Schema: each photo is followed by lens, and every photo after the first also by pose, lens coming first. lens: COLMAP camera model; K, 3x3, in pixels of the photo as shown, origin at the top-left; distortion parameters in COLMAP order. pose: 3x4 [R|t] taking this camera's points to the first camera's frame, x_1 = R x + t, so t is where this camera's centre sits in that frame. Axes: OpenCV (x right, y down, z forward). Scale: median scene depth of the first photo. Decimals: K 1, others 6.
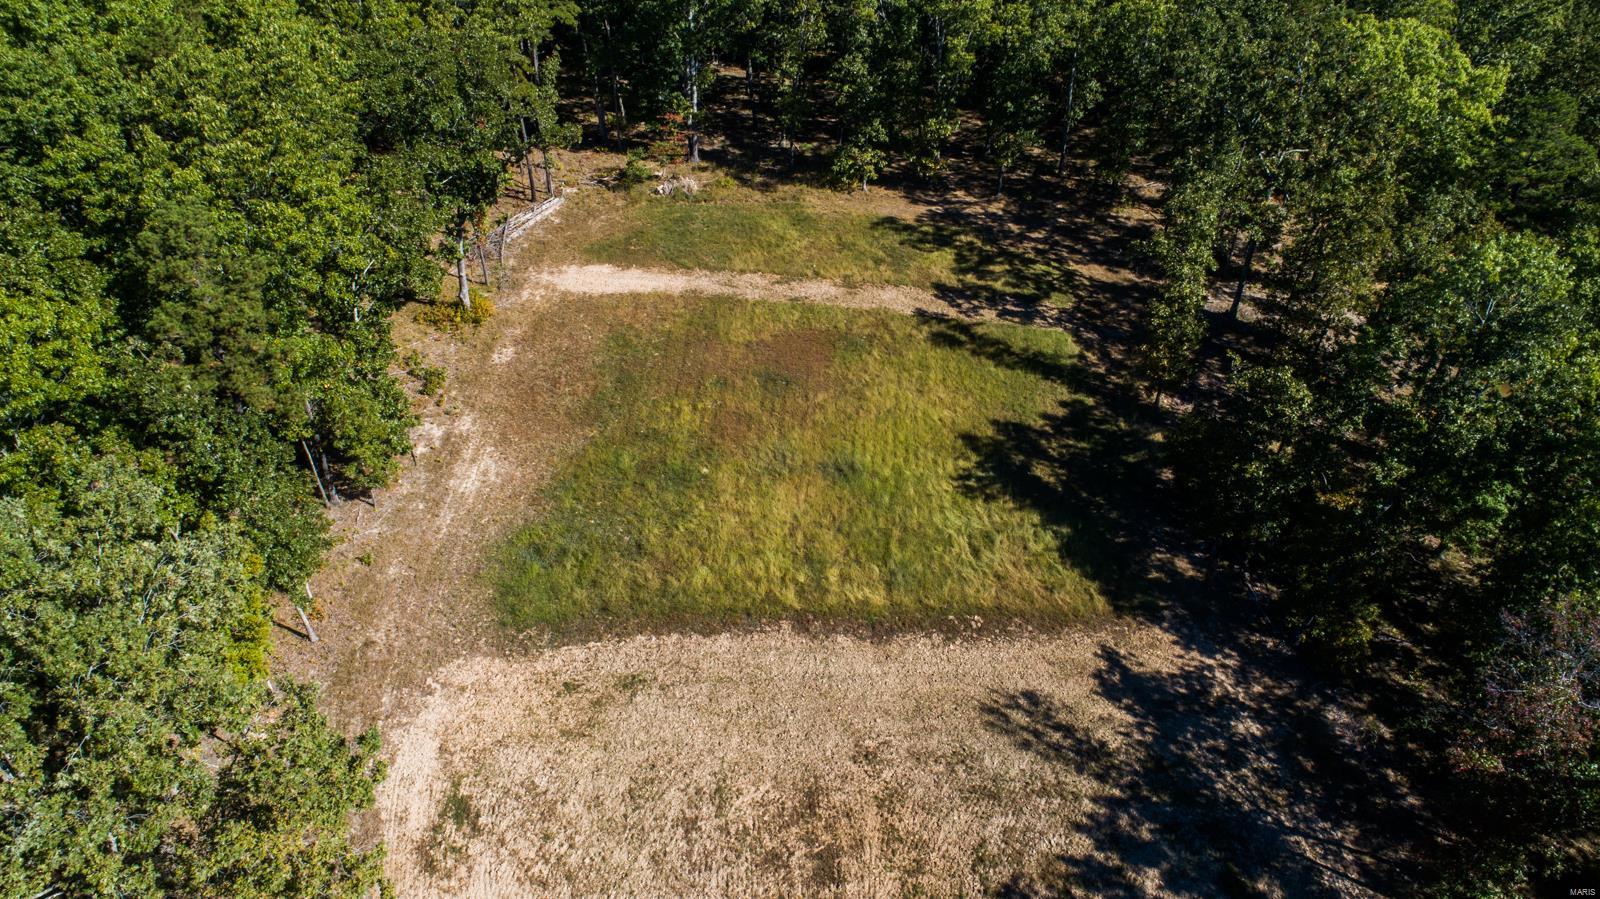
lens RADIAL K [[1078.6, 0, 798.8], [0, 1078.6, 441.7], [0, 0, 1]] dist [-0.031776, 0.031040]
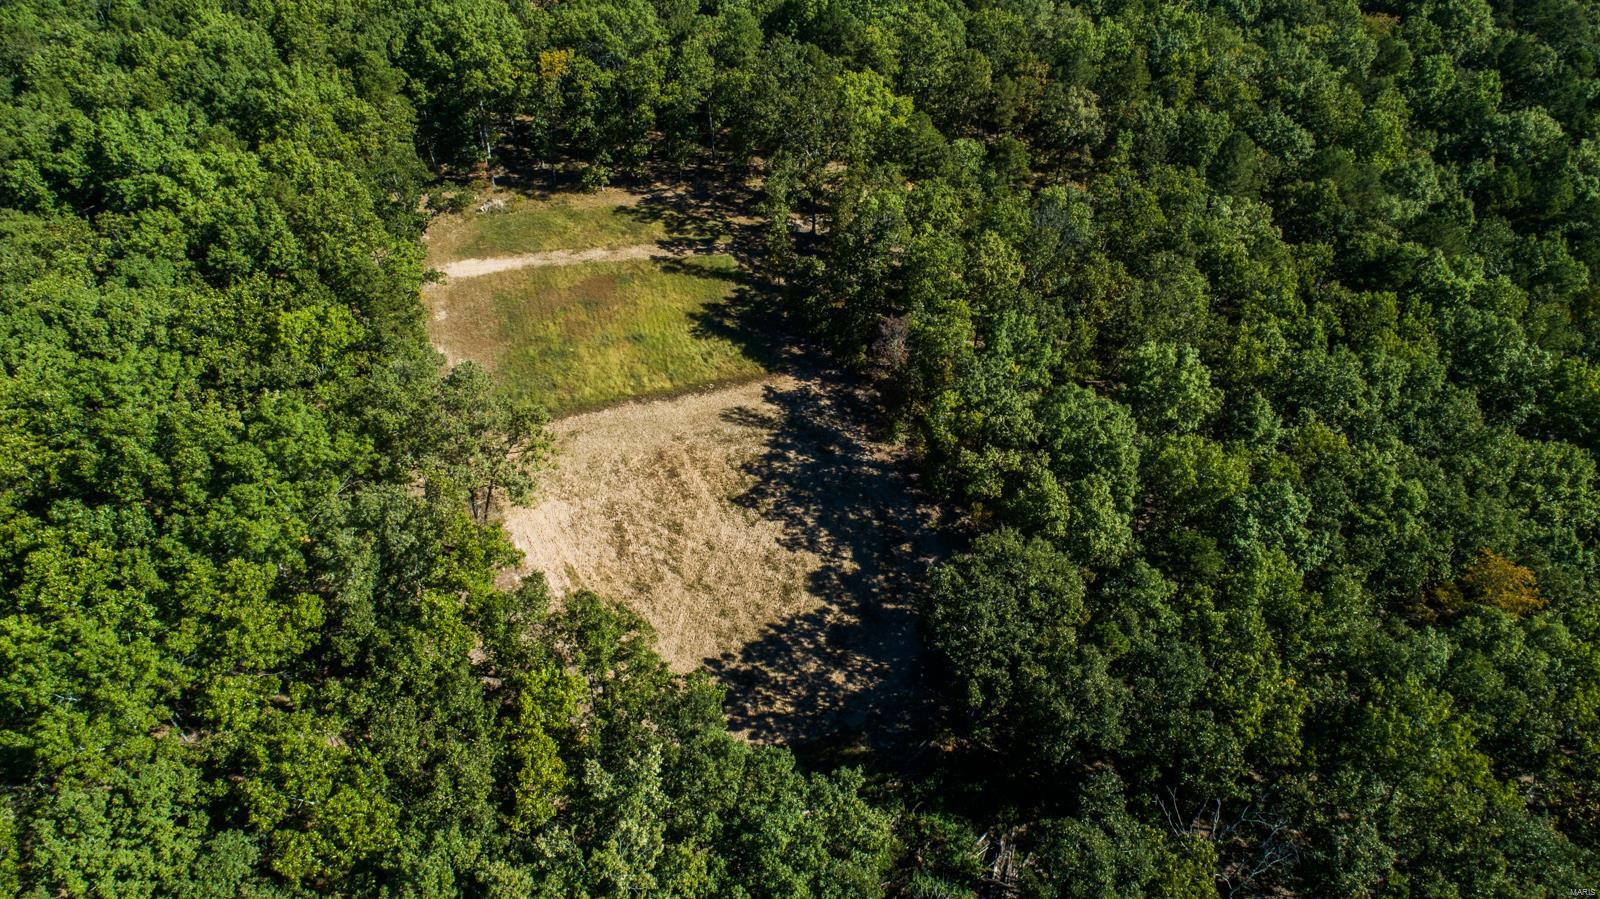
lens RADIAL K [[1078.6, 0, 798.8], [0, 1078.6, 441.7], [0, 0, 1]] dist [-0.031776, 0.031040]
pose [[0.949067, -0.199123, 0.244178, -0.190185], [0.185267, 0.979532, 0.078696, 0.105373], [-0.254850, -0.029449, 0.966532, -0.997848]]
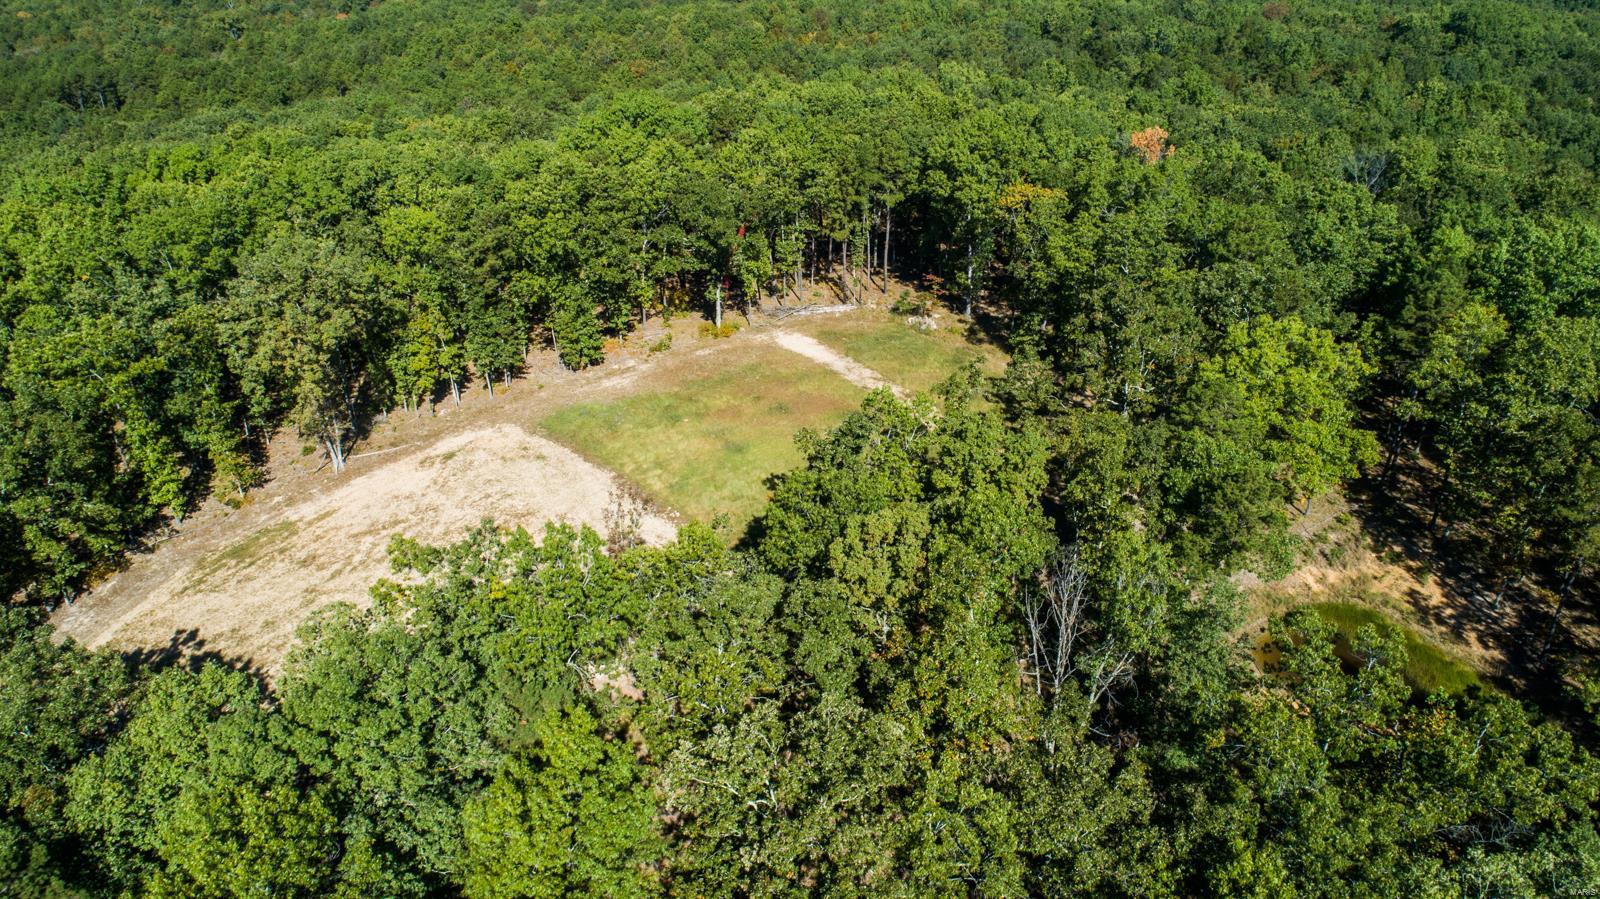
lens RADIAL K [[1078.6, 0, 798.8], [0, 1078.6, 441.7], [0, 0, 1]] dist [-0.031776, 0.031040]
pose [[0.633419, 0.340986, -0.694629, 1.169947], [-0.456913, 0.889289, 0.019893, -0.057925], [0.624509, 0.304784, 0.719094, -0.160830]]
